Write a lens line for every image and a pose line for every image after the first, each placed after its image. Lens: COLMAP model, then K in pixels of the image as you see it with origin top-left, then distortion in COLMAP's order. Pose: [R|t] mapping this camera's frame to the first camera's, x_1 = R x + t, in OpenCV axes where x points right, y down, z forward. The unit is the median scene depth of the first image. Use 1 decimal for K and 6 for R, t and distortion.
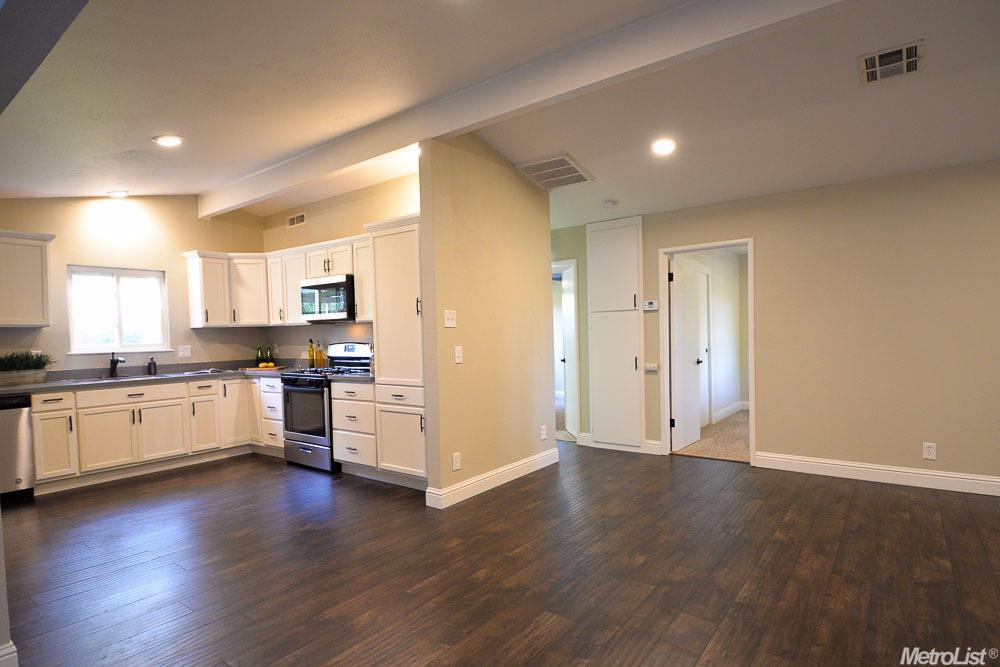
lens RADIAL K [[521.9, 0, 495.1], [0, 521.9, 346.7], [0, 0, 1]] dist [0.011716, -0.018493]
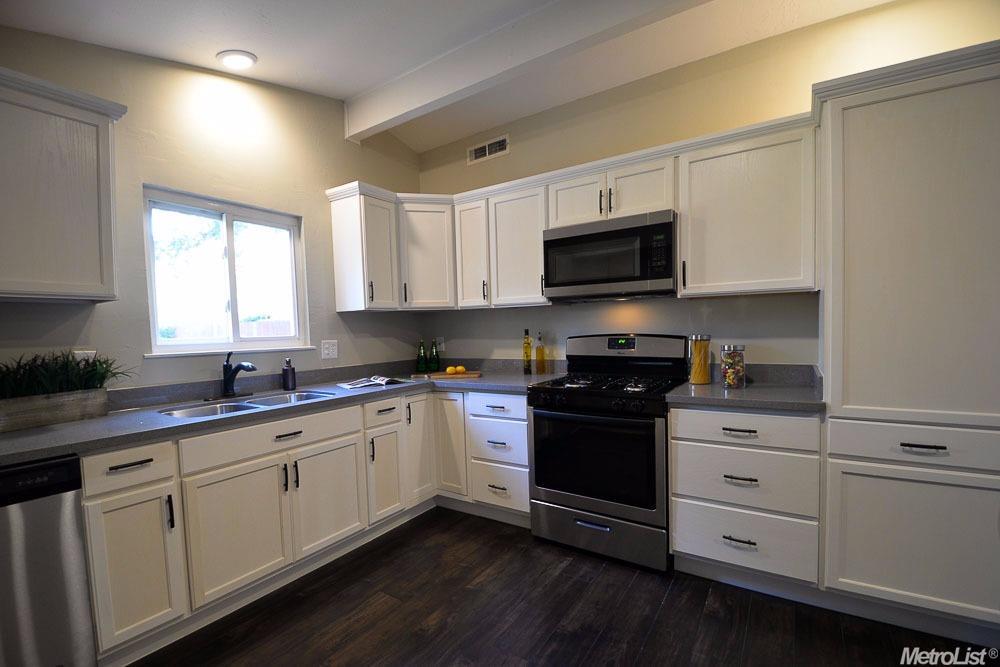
lens RADIAL K [[439.9, 0, 498.3], [0, 439.9, 345.8], [0, 0, 1]] dist [-0.011150, -0.001257]
pose [[0.998219, -0.003969, 0.059520, -0.475765], [0.003234, 0.999917, 0.012440, -0.000895], [-0.059565, -0.012225, 0.998150, 0.522659]]
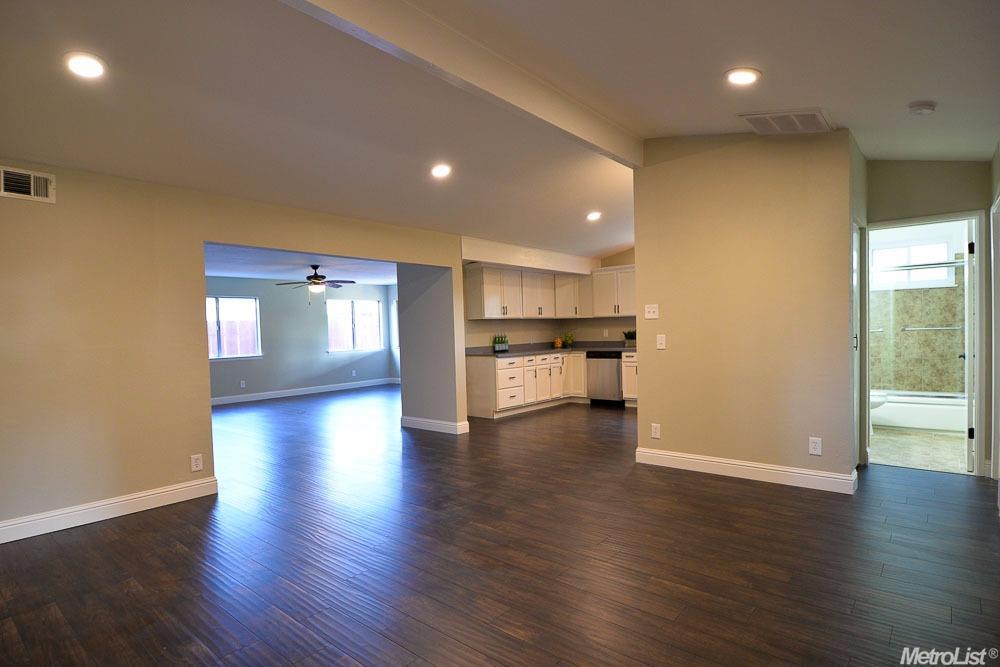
lens RADIAL K [[521.9, 0, 495.1], [0, 521.9, 346.7], [0, 0, 1]] dist [0.011716, -0.018493]
pose [[-0.058964, 0.056426, -0.996664, 0.862556], [0.008189, 0.998395, 0.056039, -0.032979], [0.998227, -0.004857, -0.059331, 0.536615]]
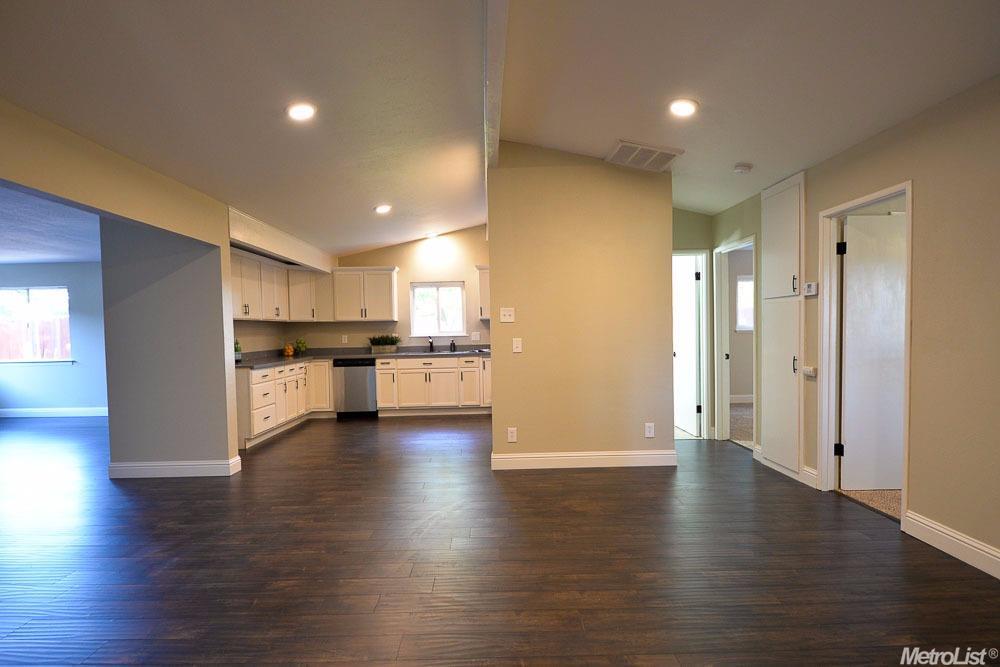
lens RADIAL K [[521.9, 0, 495.1], [0, 521.9, 346.7], [0, 0, 1]] dist [0.011716, -0.018493]
pose [[0.615262, 0.037484, -0.787431, 0.634222], [-0.011959, 0.999198, 0.038220, -0.019981], [0.788232, -0.014098, 0.615217, 0.183071]]
